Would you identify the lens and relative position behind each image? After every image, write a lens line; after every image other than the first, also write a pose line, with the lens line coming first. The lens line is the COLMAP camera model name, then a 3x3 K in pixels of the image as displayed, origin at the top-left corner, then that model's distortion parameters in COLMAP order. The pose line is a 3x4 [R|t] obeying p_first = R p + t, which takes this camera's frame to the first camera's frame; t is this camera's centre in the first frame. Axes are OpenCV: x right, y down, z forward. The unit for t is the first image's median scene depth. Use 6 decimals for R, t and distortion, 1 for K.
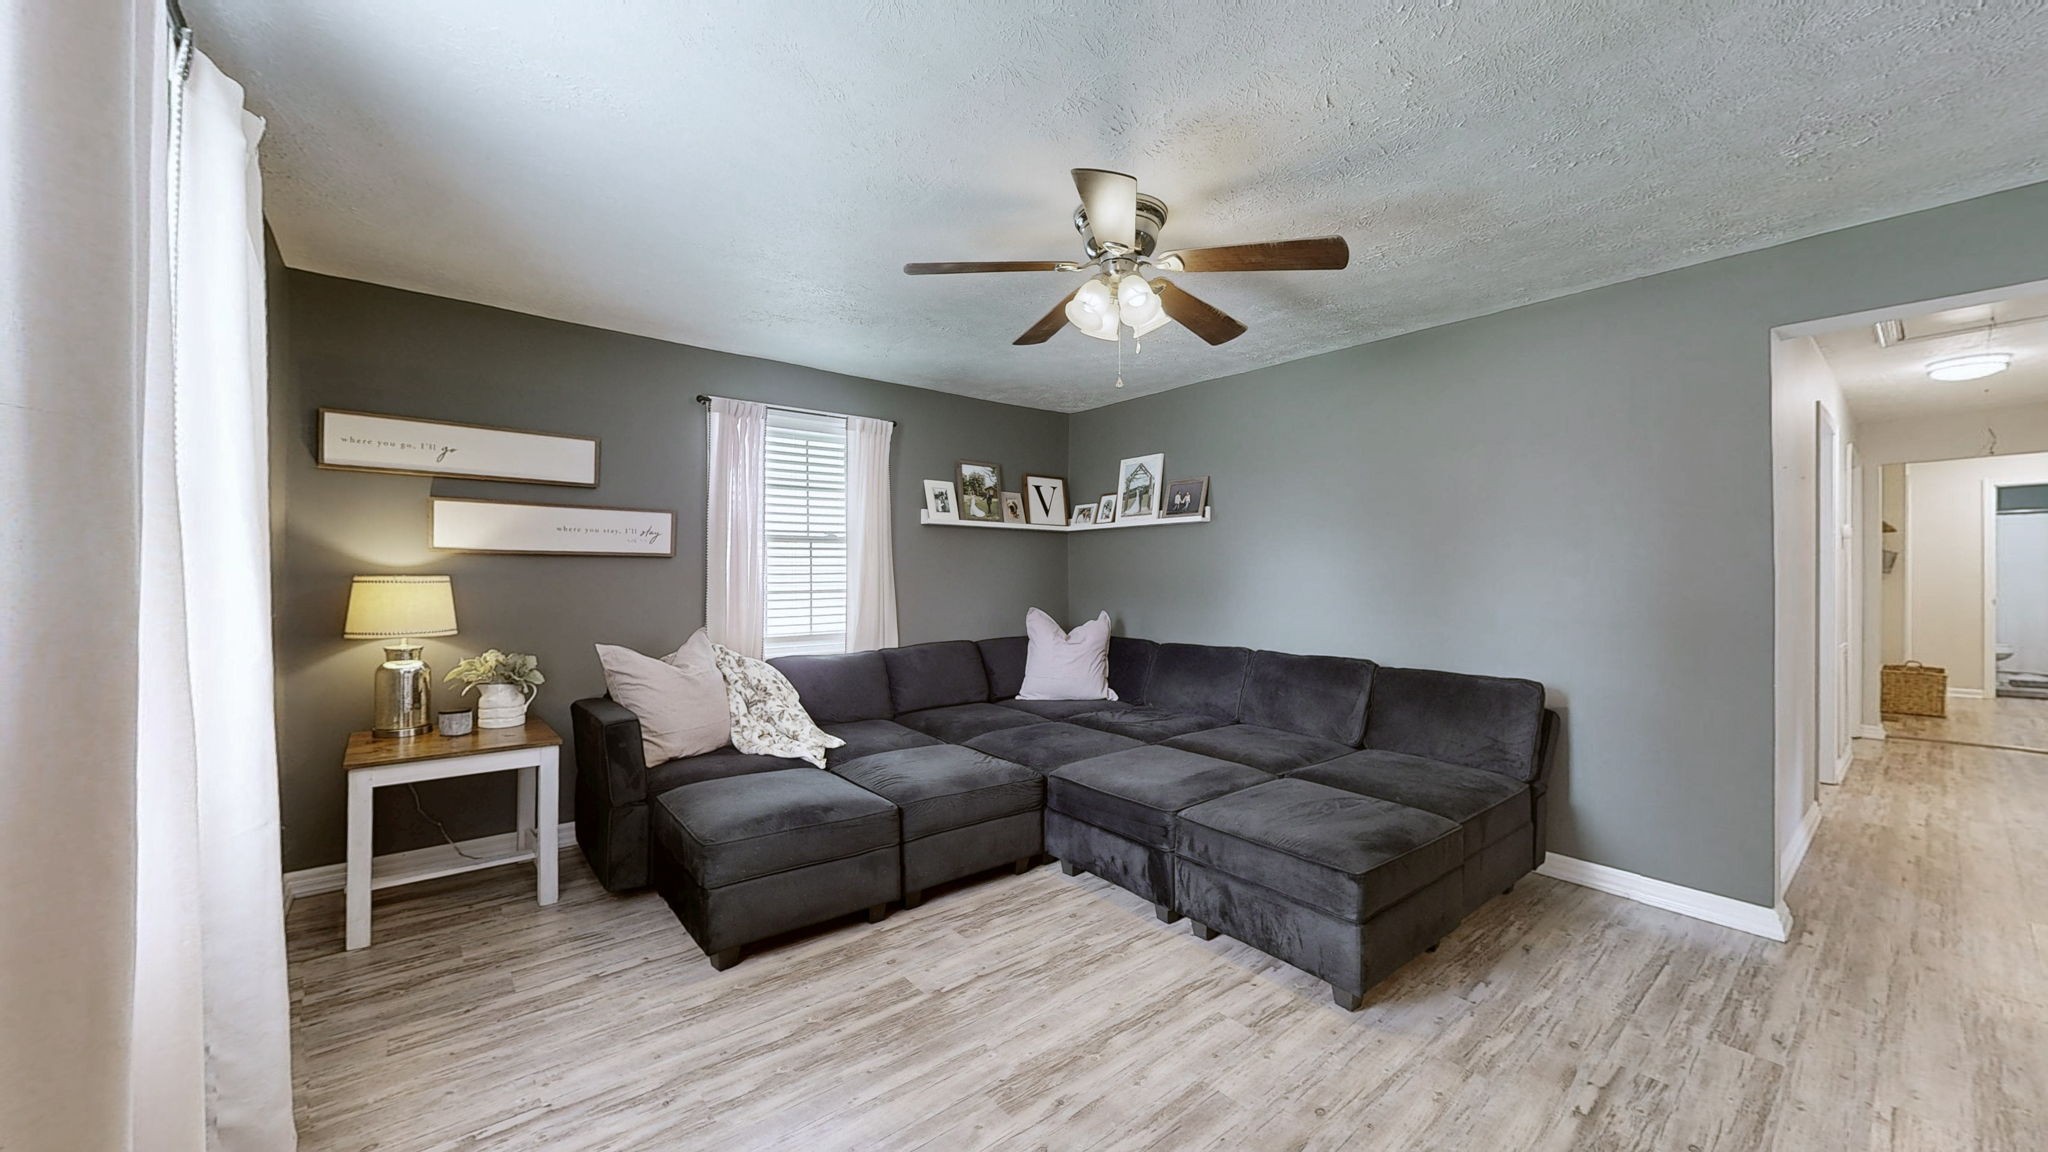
lens RADIAL K [[749.8, 0, 1025.3], [0, 749.8, 576.8], [0, 0, 1]] dist [-0.000075, 0.000072]
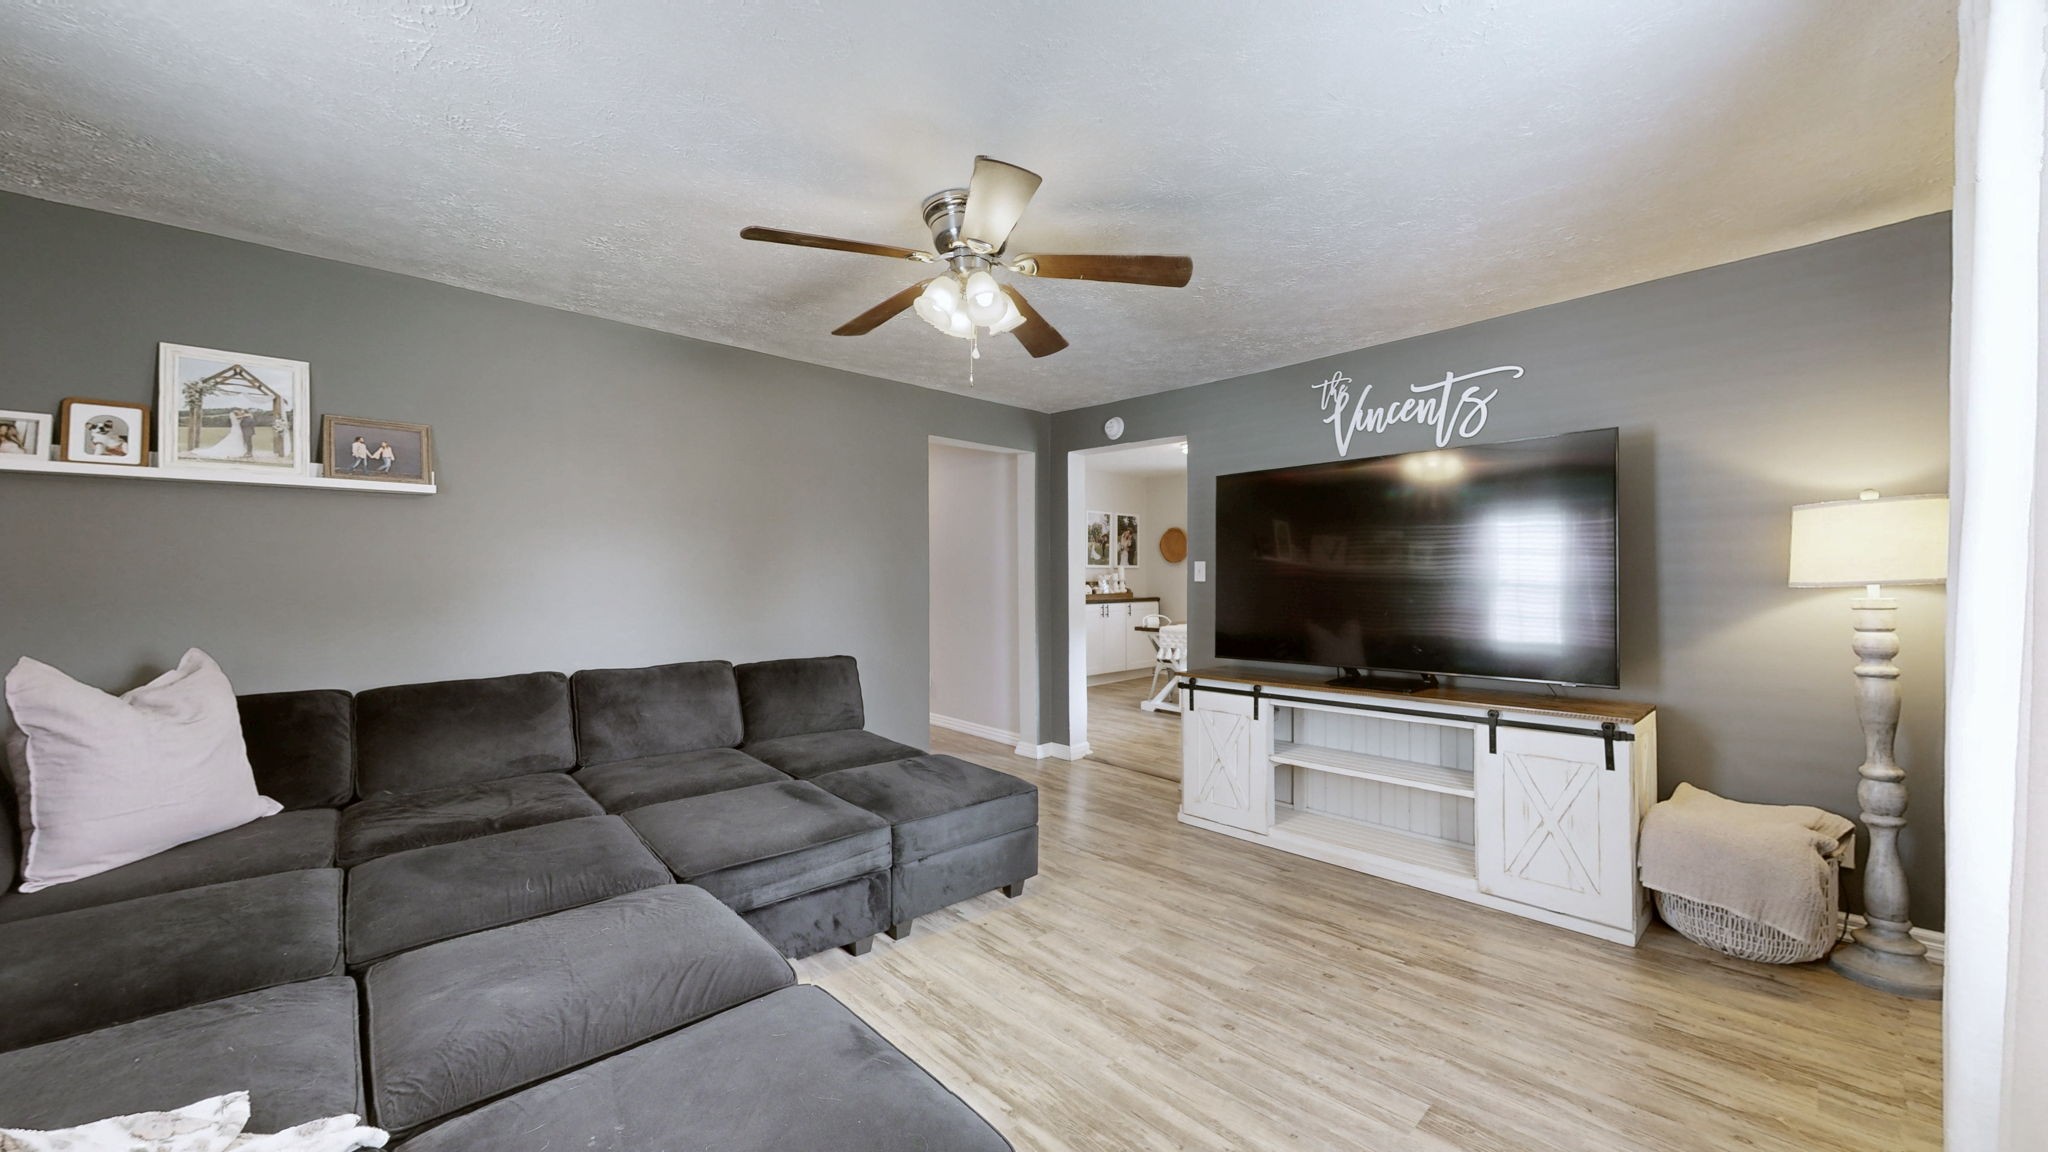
lens RADIAL K [[749.8, 0, 1025.3], [0, 749.8, 574.7], [0, 0, 1]] dist [-0.000075, 0.000072]
pose [[-0.064747, 0.000951, 0.997901, -0.445807], [0.003364, 0.999994, -0.000735, -0.000891], [-0.997896, 0.003310, -0.064749, 0.517806]]
